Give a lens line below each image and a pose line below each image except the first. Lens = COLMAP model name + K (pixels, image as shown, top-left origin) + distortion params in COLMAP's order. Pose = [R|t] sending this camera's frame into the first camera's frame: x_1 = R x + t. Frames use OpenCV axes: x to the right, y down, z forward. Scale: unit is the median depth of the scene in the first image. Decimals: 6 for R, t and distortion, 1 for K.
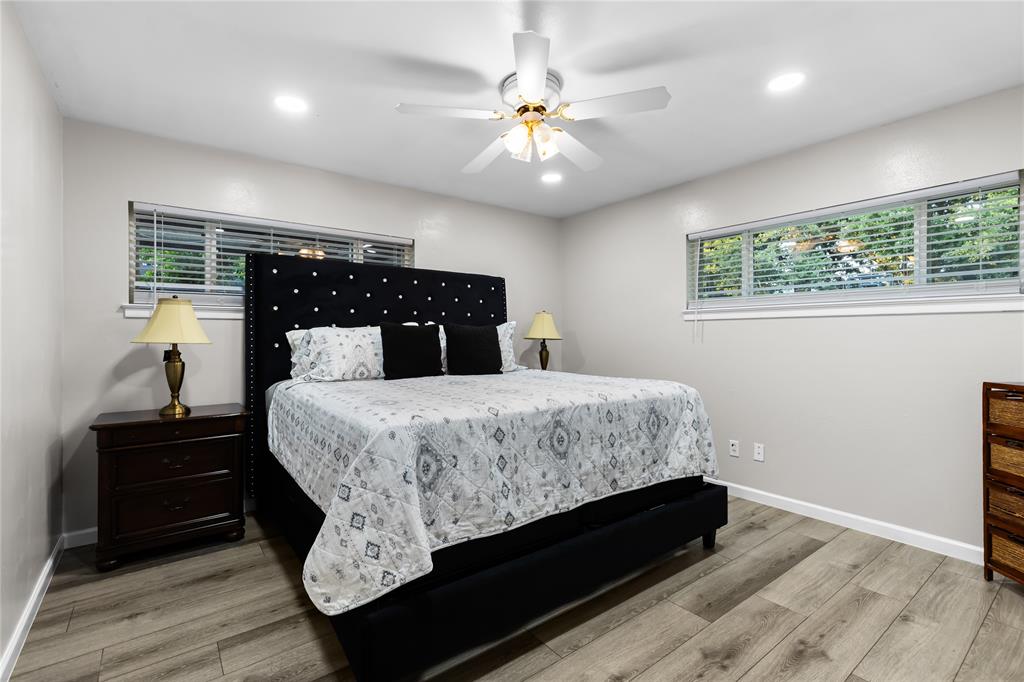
lens RADIAL K [[472.5, 0, 510.1], [0, 472.5, 337.4], [0, 0, 1]] dist [0.008305, -0.000618]
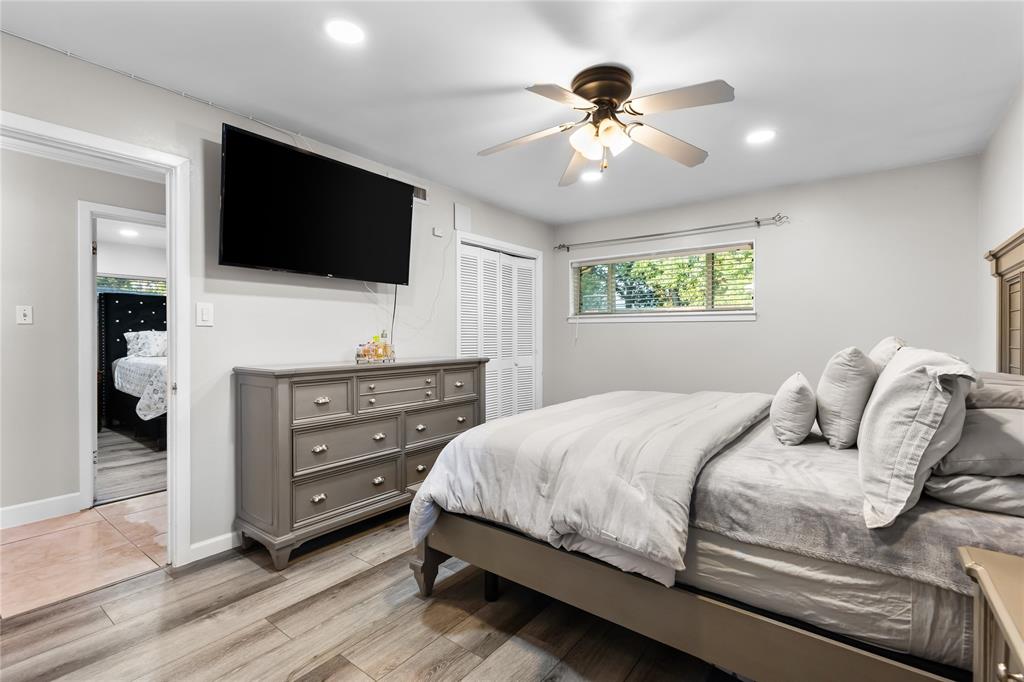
lens RADIAL K [[472.5, 0, 513.4], [0, 472.5, 341.7], [0, 0, 1]] dist [0.008305, -0.000618]
pose [[0.964679, -0.002641, 0.263414, 0.601424], [0.001421, 0.999987, 0.004823, 0.018061], [-0.263423, -0.004278, 0.964671, -1.409508]]
